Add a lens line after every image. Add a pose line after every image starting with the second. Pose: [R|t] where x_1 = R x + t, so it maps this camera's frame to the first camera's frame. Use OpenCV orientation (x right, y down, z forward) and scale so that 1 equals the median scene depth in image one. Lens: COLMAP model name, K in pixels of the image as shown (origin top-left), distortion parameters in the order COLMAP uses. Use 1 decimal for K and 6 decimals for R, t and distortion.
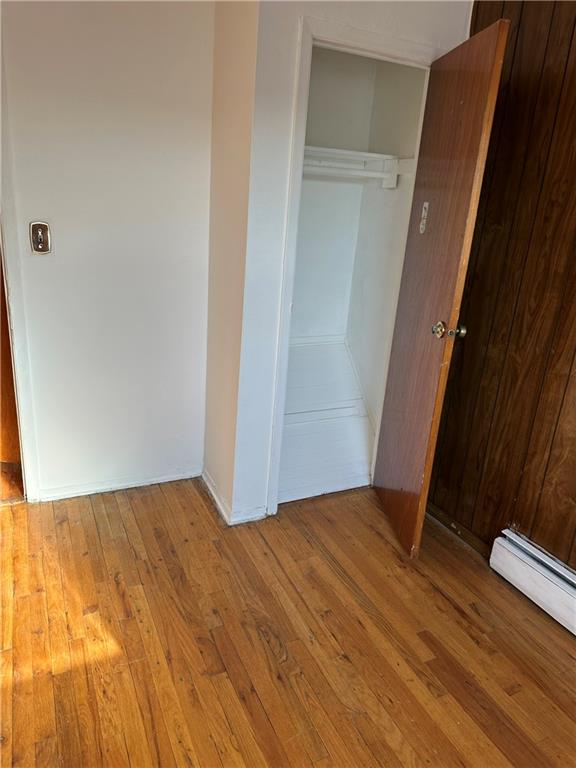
lens RADIAL K [[542.8, 0, 289.2], [0, 542.8, 382.2], [0, 0, 1]] dist [0.052887, -0.042473]
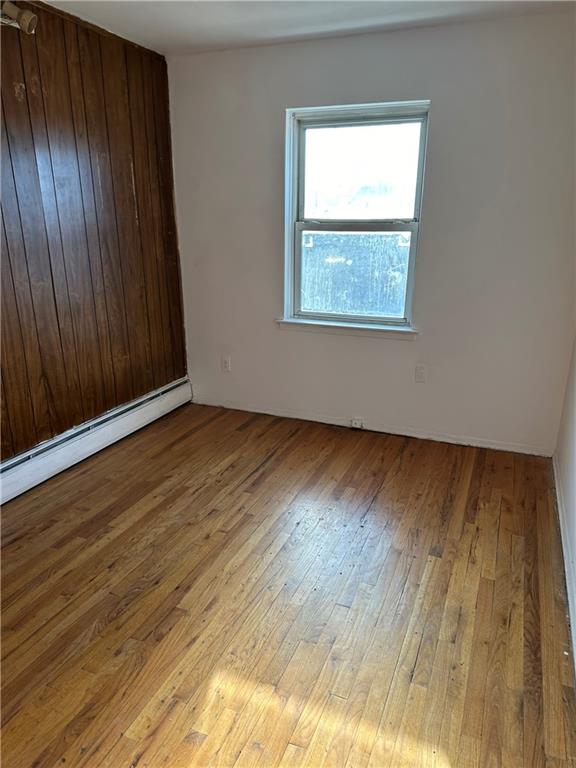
lens RADIAL K [[542.8, 0, 289.0], [0, 542.8, 387.8], [0, 0, 1]] dist [0.052887, -0.042473]
pose [[-0.667114, -0.283419, 0.688935, -0.904278], [0.188568, 0.830438, 0.524227, -0.411962], [-0.720694, 0.479631, -0.500554, 1.124282]]
